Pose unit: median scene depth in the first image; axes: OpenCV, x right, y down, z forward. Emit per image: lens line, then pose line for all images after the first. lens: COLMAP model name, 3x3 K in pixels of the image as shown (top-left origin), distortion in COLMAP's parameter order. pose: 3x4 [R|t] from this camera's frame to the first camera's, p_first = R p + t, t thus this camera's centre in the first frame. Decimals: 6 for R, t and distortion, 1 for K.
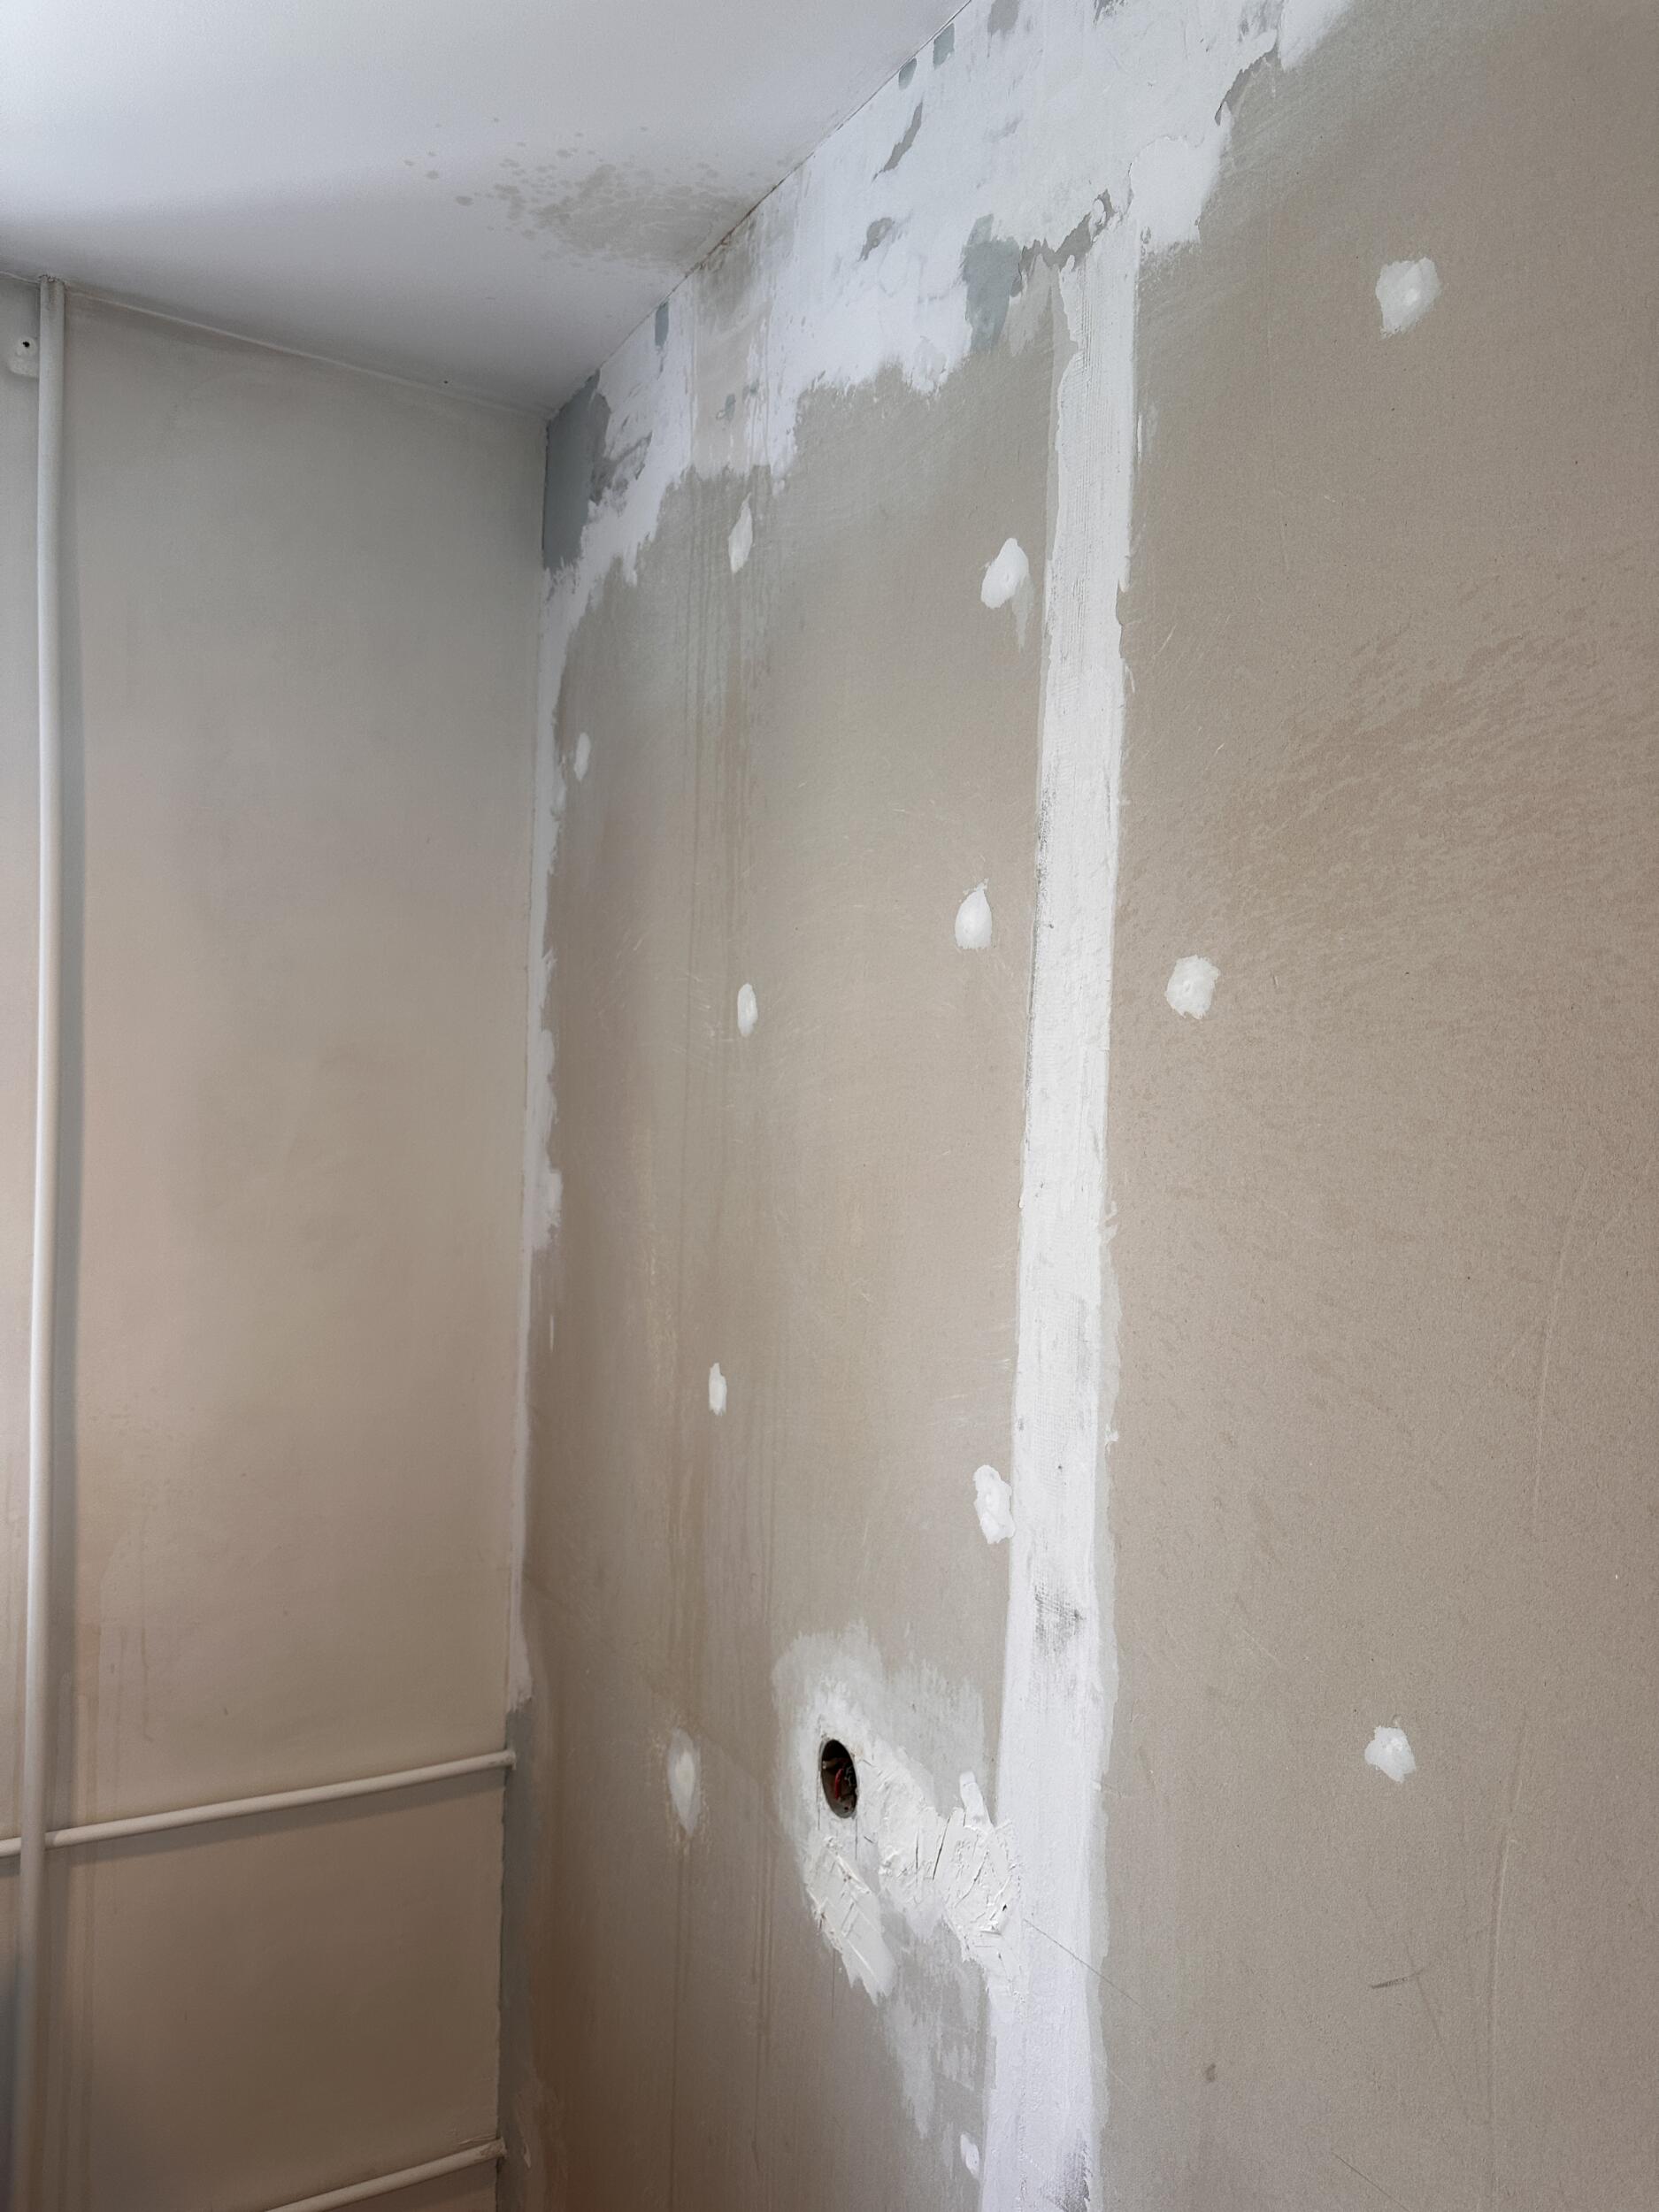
lens RADIAL K [[1550.1, 0, 824.8], [0, 1550.1, 1106.5], [0, 0, 1]] dist [0.088688, -0.129513]
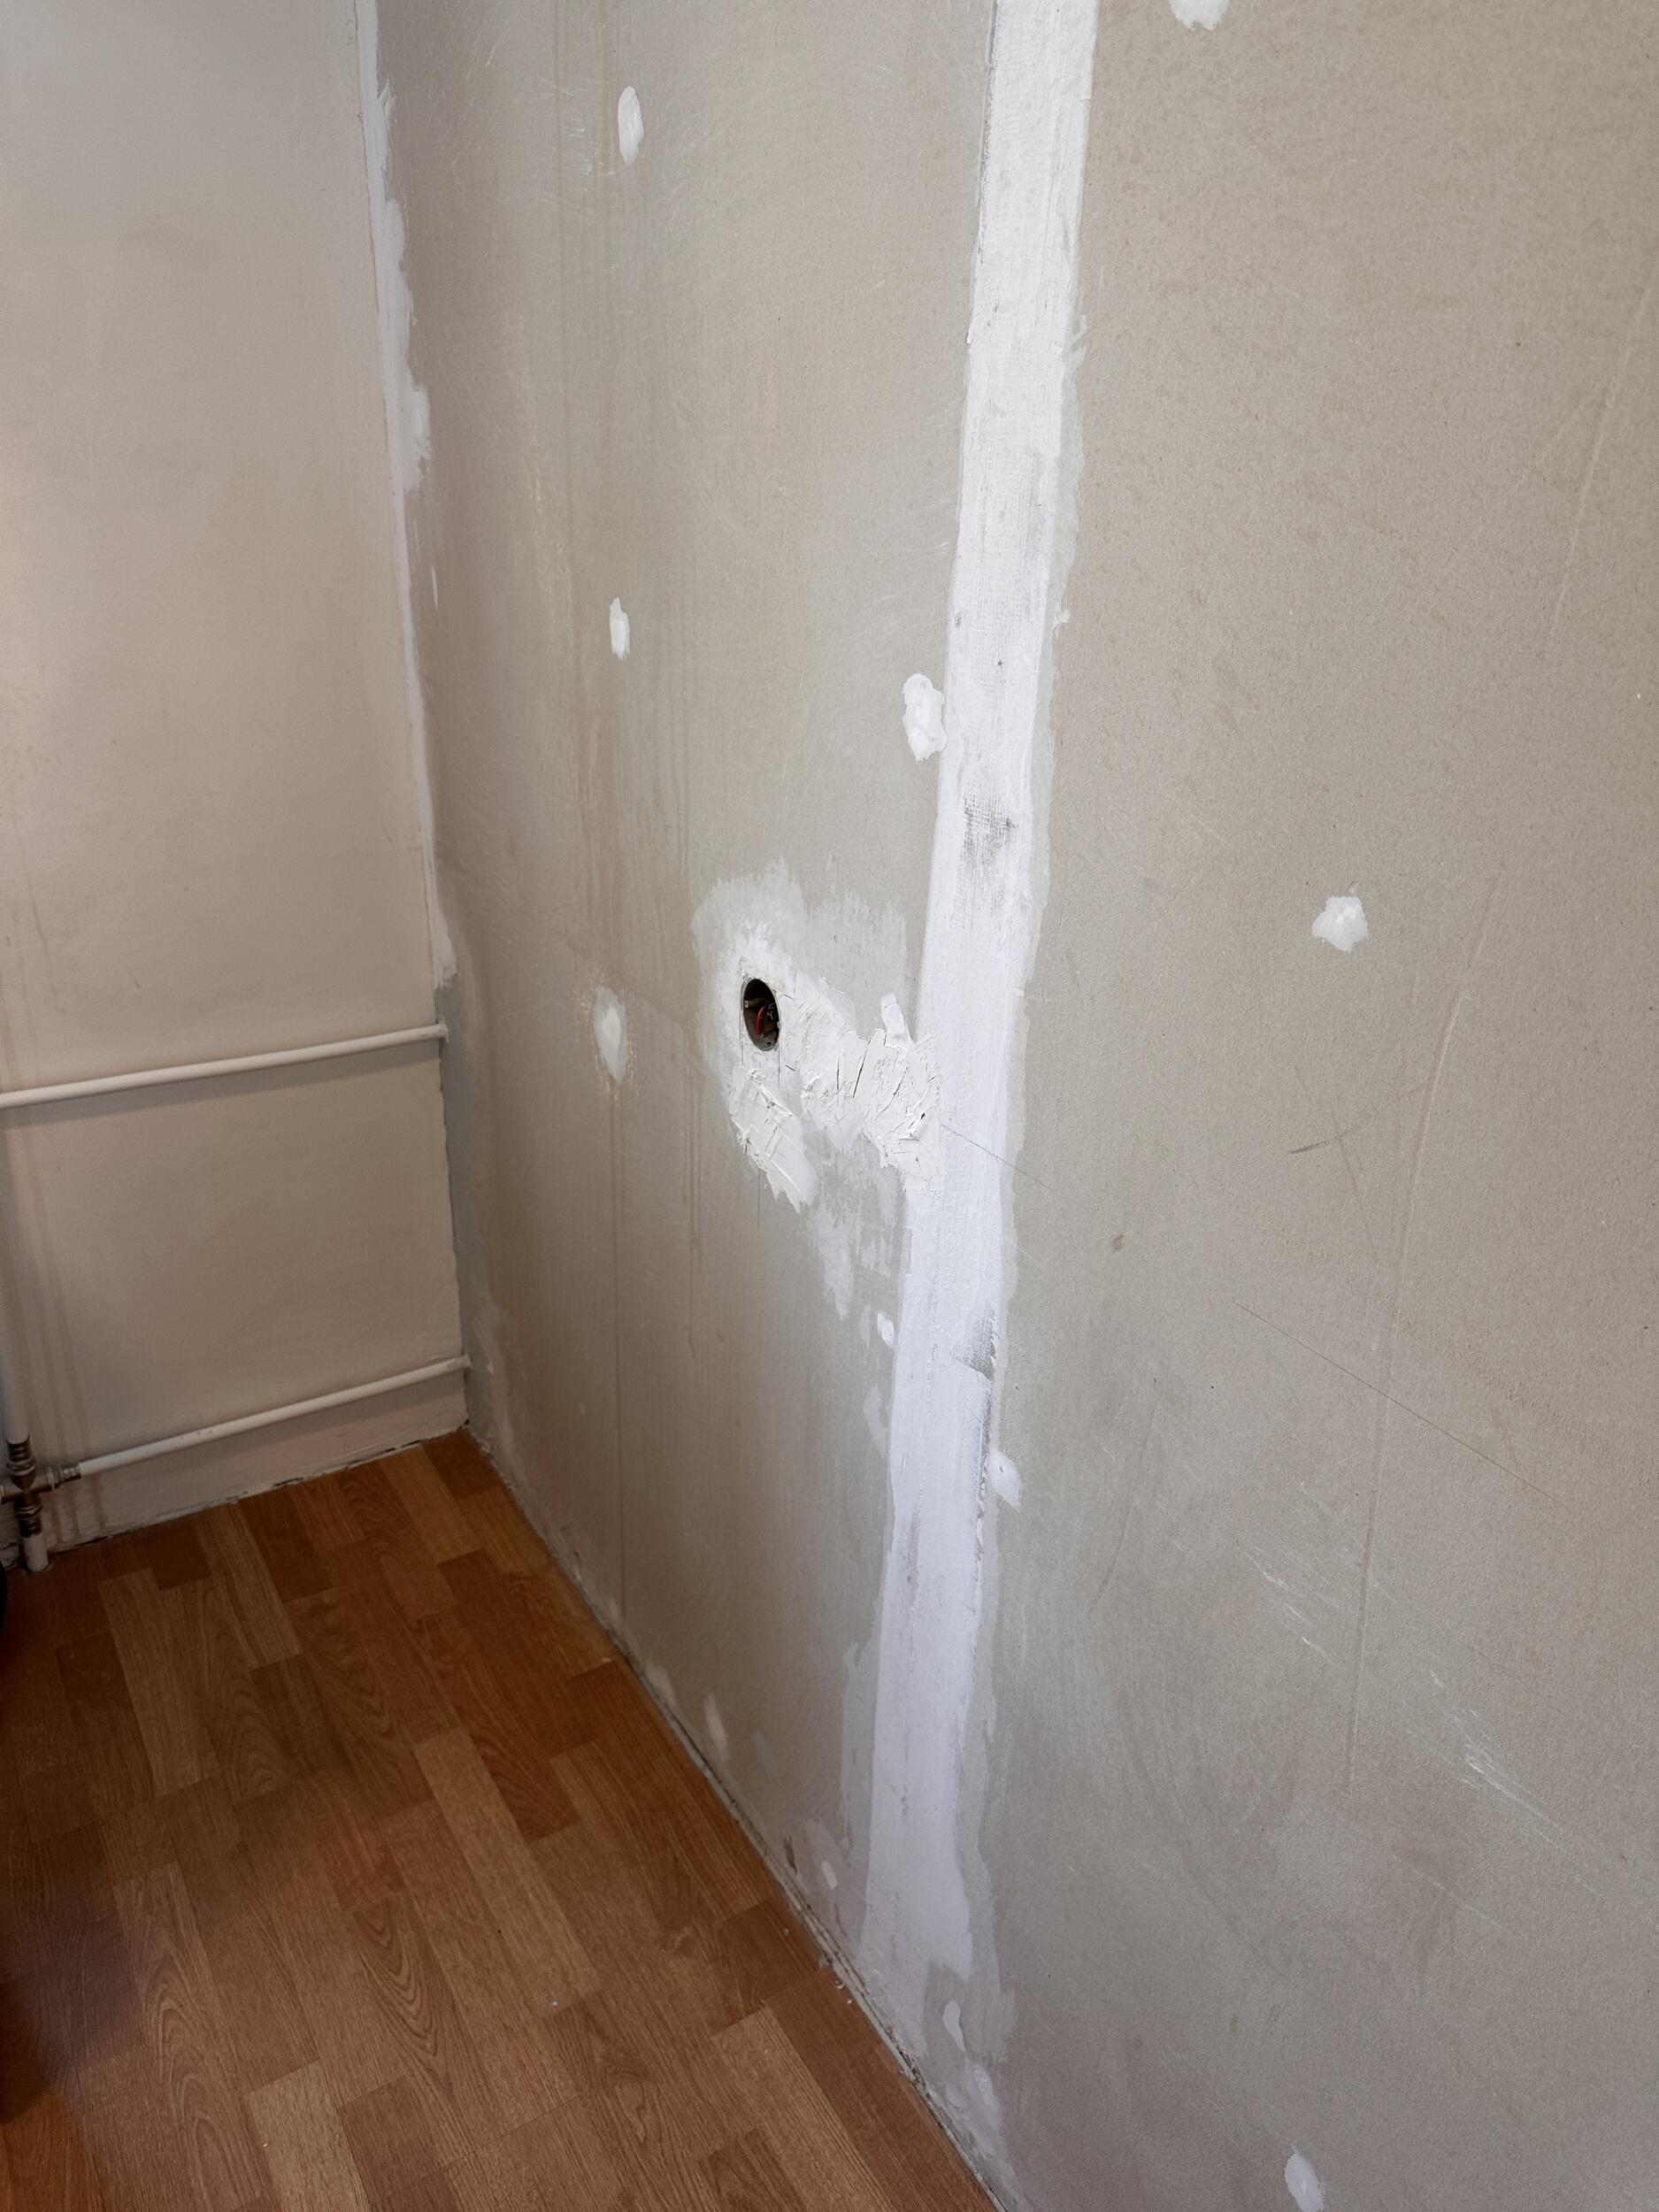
lens RADIAL K [[1550.1, 0, 832.1], [0, 1550.1, 1094.6], [0, 0, 1]] dist [0.088688, -0.129513]
pose [[0.998928, -0.017352, 0.042921, 0.012433], [-0.000903, 0.919621, 0.392805, 0.099608], [-0.046287, -0.392423, 0.918620, 0.086922]]
